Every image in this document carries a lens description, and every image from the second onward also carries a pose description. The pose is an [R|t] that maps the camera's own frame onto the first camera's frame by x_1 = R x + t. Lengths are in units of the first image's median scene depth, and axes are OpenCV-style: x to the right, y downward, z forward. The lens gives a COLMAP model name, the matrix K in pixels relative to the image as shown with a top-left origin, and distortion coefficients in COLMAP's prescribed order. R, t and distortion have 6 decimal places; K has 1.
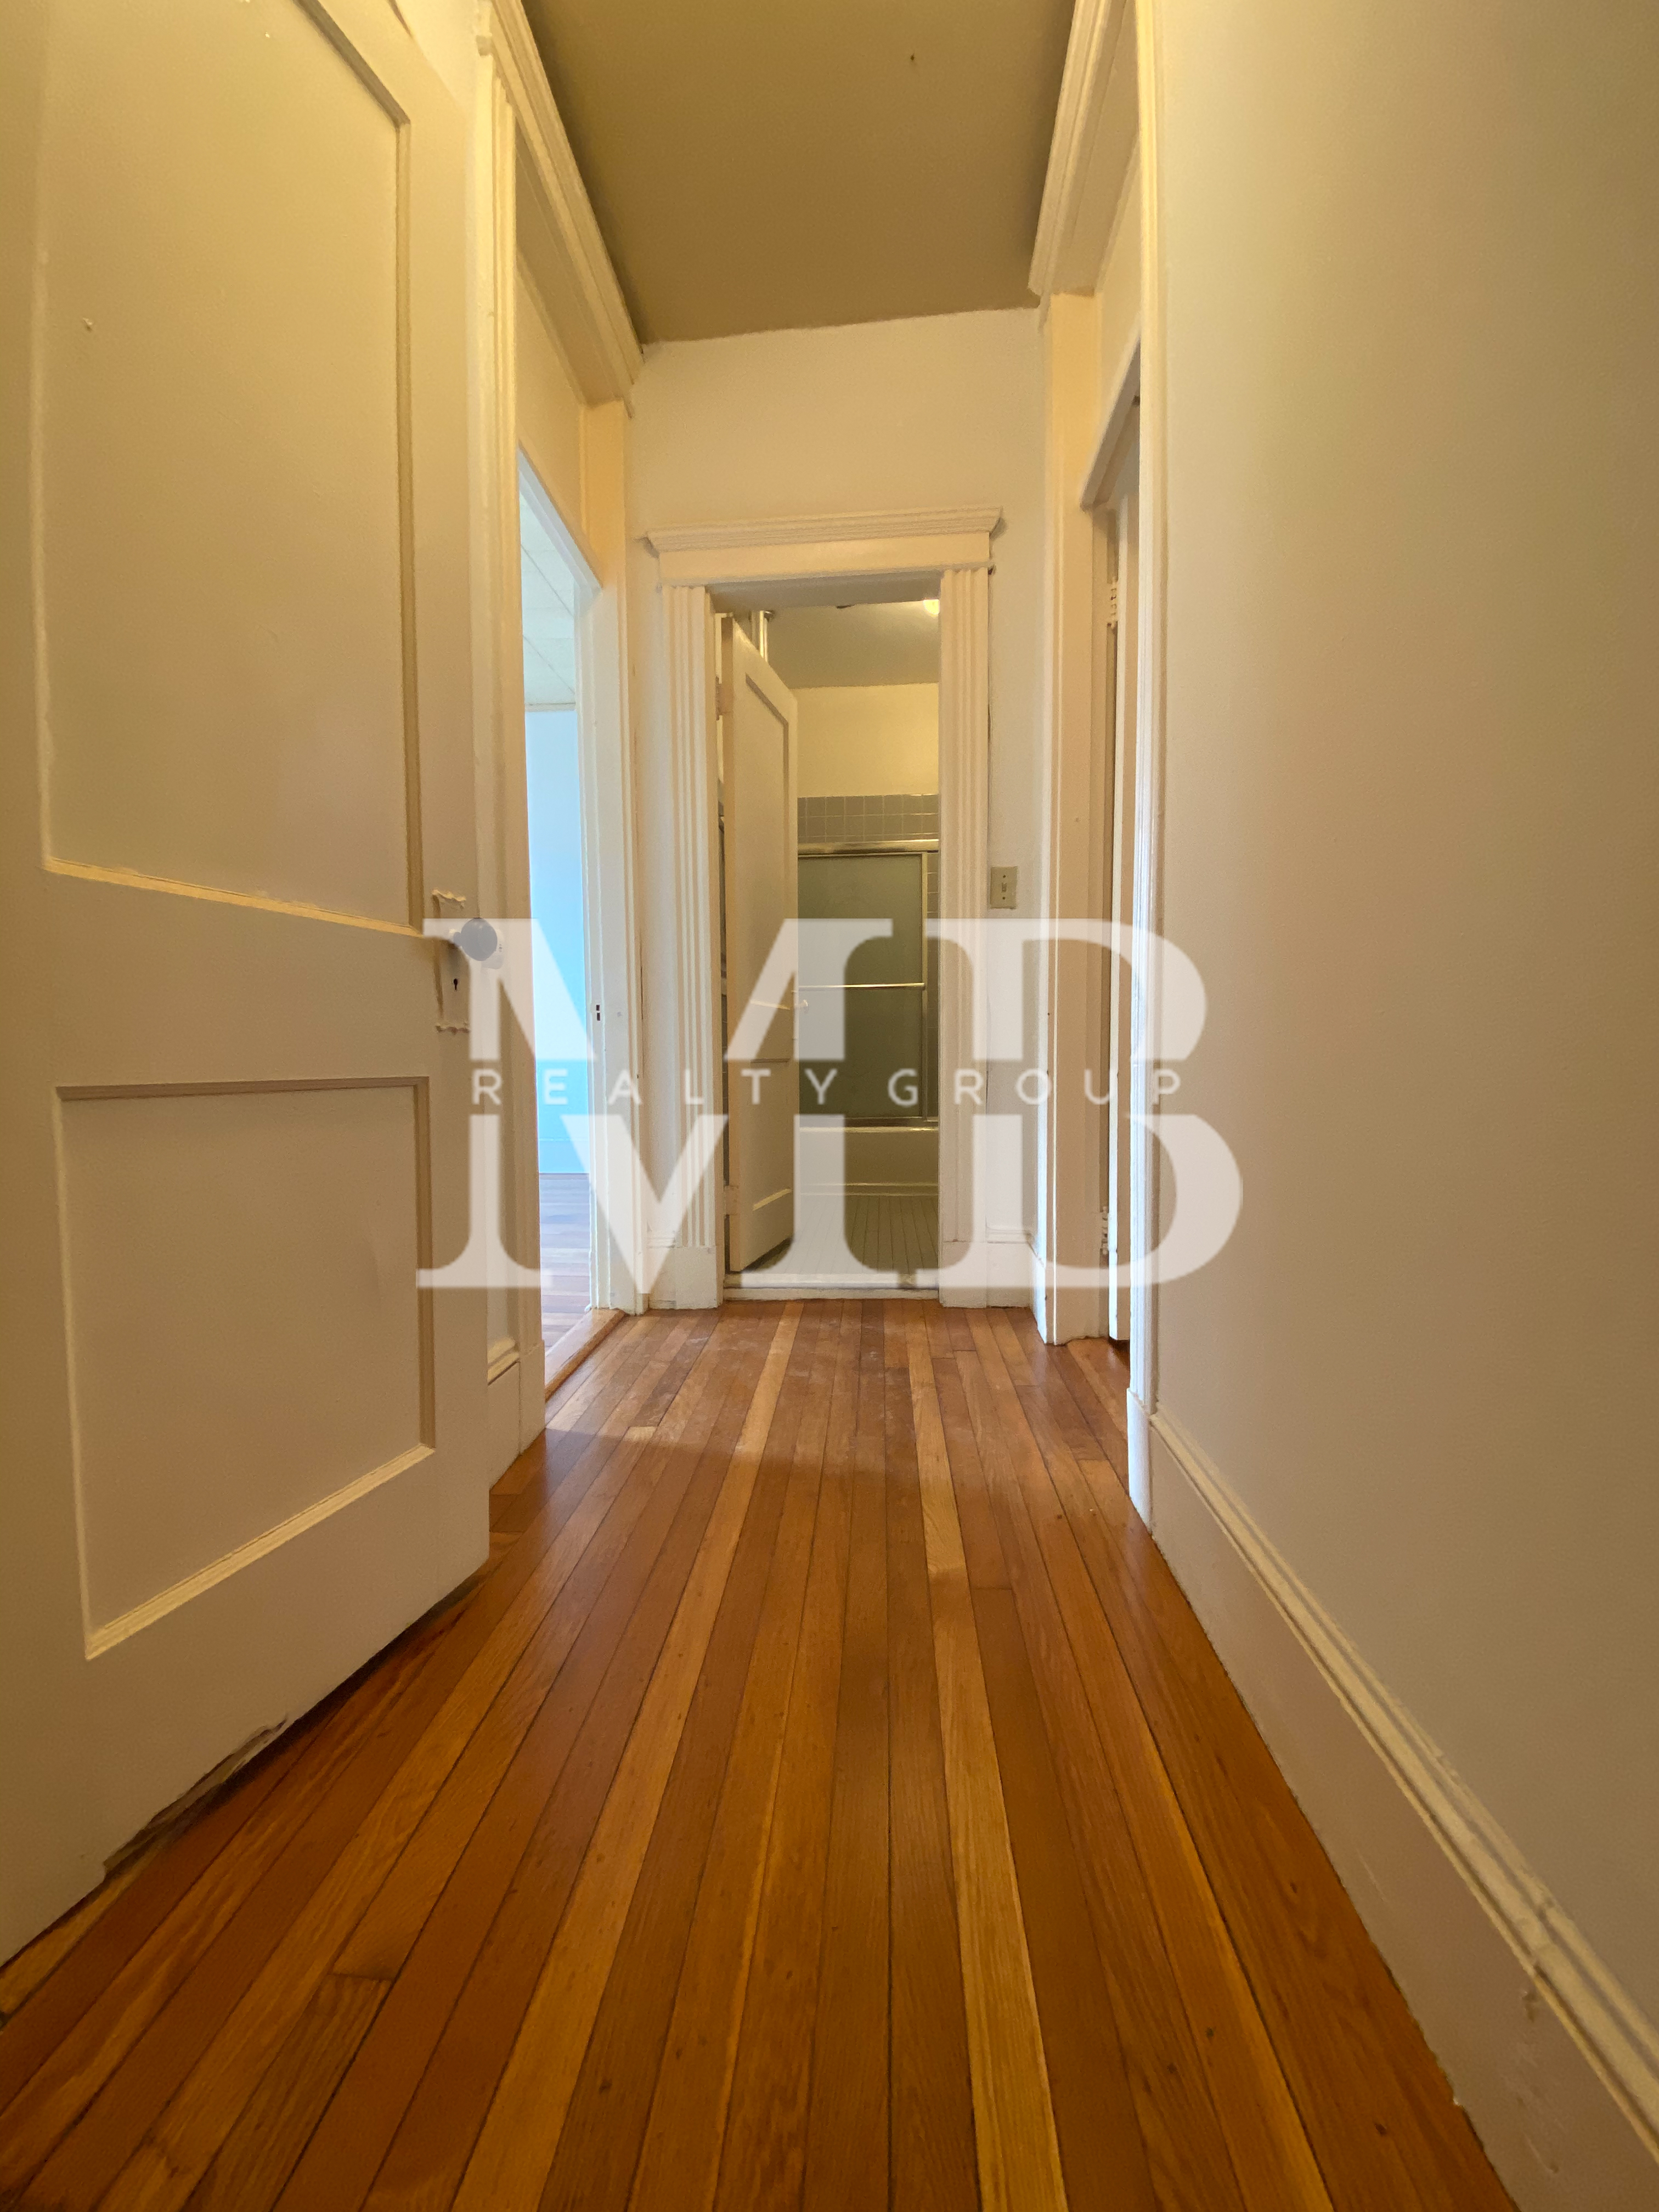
lens RADIAL K [[903.2, 0, 813.6], [0, 903.2, 1102.0], [0, 0, 1]] dist [-0.016784, -0.005330]
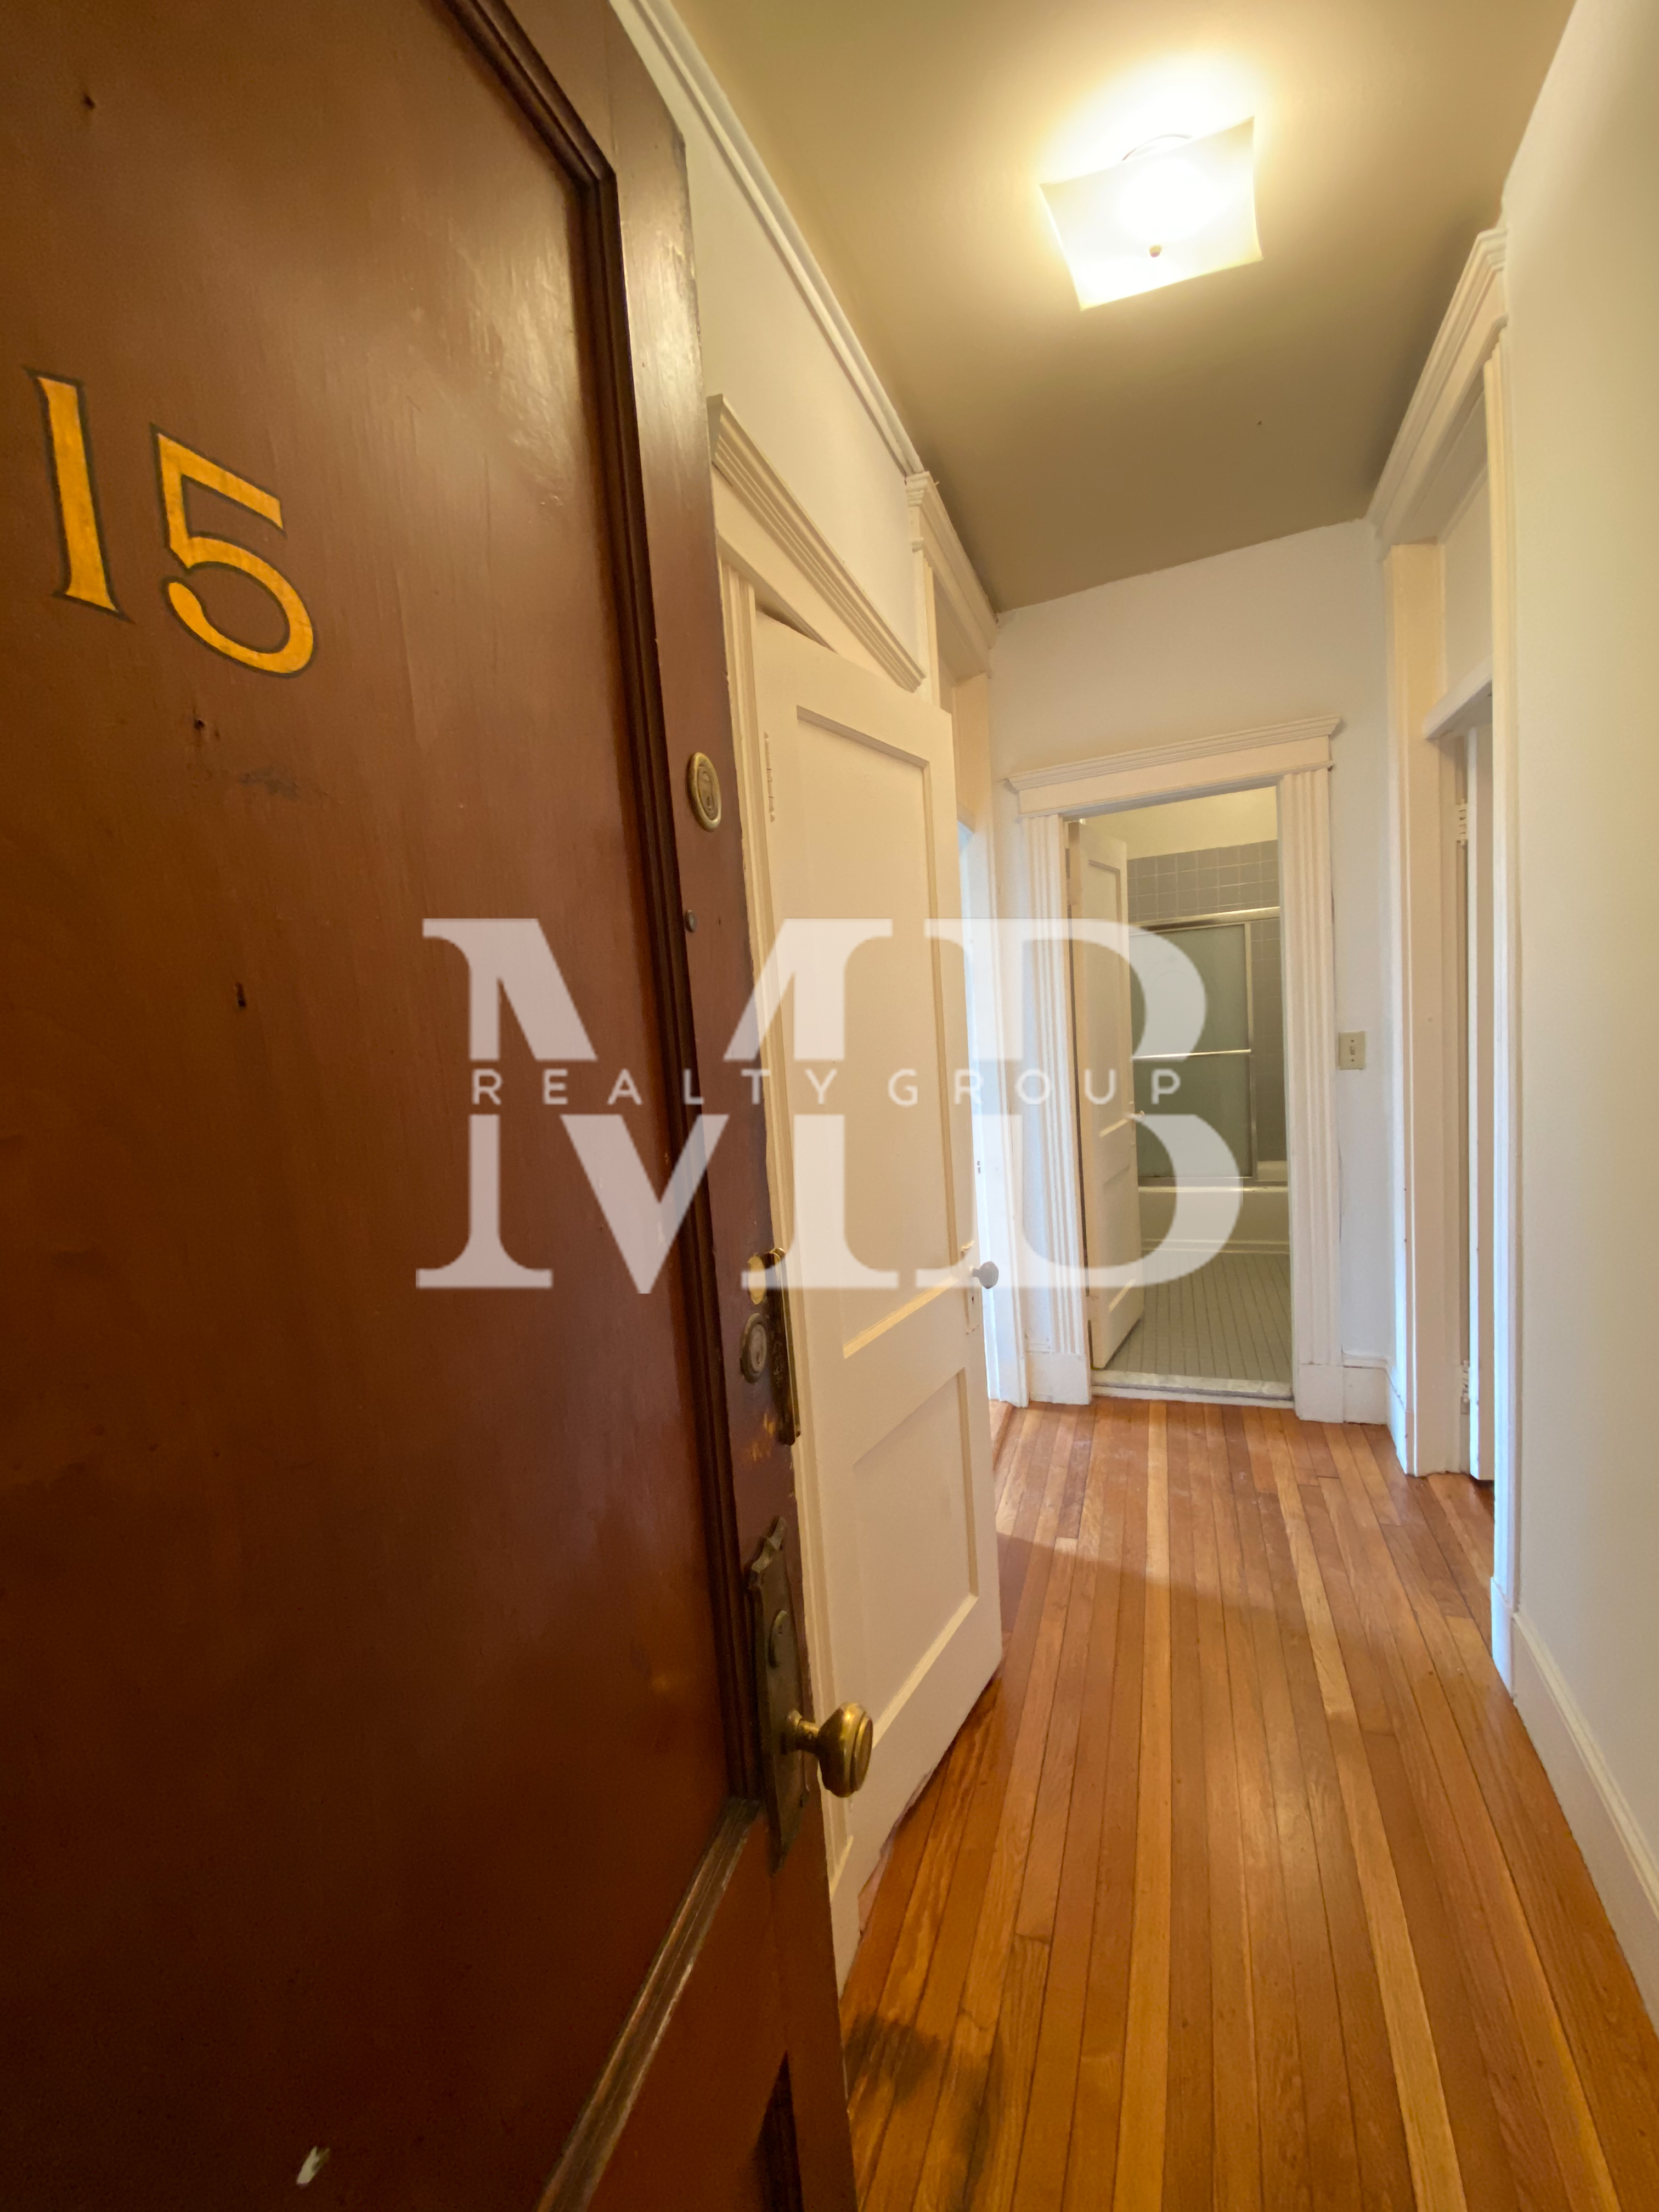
lens RADIAL K [[903.2, 0, 807.5], [0, 903.2, 1105.3], [0, 0, 1]] dist [-0.016784, -0.005330]
pose [[0.951506, -0.037687, -0.305313, -0.108229], [0.052168, 0.997860, 0.039409, -0.305808], [0.303175, -0.053426, 0.951436, -0.297735]]
